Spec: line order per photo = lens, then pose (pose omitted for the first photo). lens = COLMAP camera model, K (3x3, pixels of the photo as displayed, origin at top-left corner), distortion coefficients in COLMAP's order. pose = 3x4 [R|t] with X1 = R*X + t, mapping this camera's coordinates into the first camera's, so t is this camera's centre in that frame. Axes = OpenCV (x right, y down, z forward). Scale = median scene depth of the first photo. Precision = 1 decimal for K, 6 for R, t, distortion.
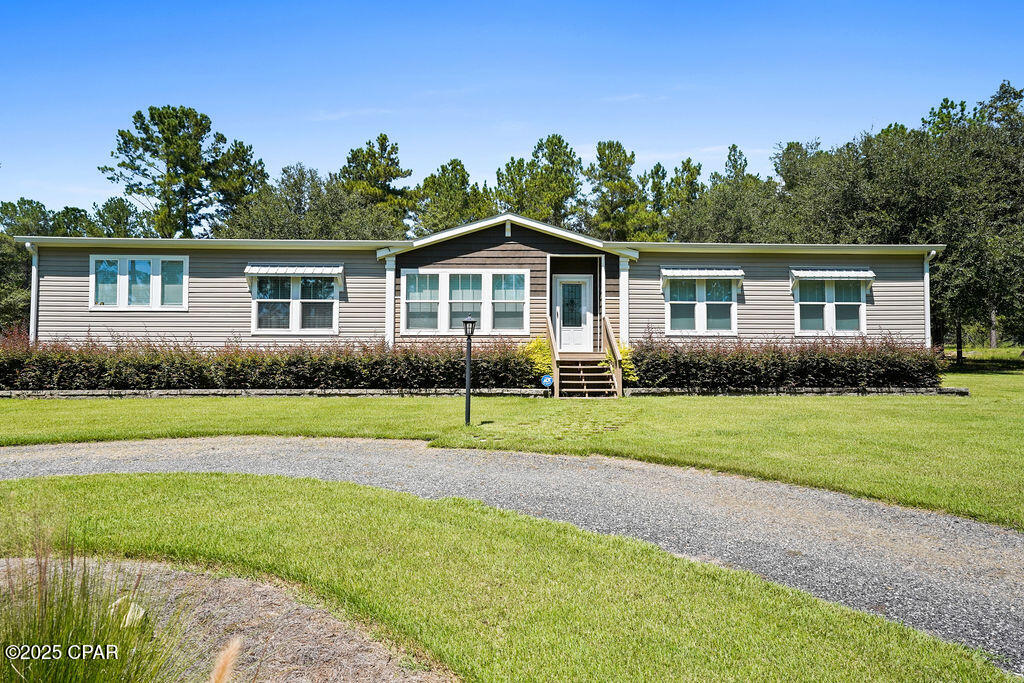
lens RADIAL K [[650.3, 0, 509.2], [0, 650.3, 342.8], [0, 0, 1]] dist [-0.000684, 0.000073]
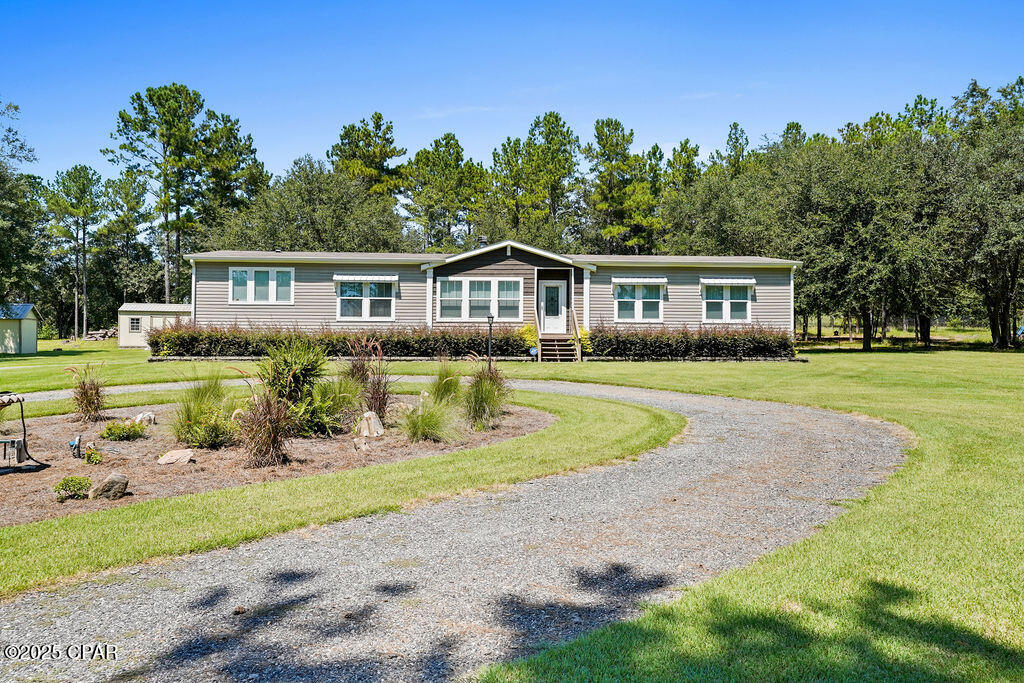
lens RADIAL K [[823.5, 0, 511.1], [0, 823.5, 345.3], [0, 0, 1]] dist [0.054388, 0.002432]
pose [[0.999923, 0.003468, 0.011892, -0.017648], [-0.003789, 0.999626, 0.027091, -0.009052], [-0.011794, -0.027134, 0.999562, -0.873043]]
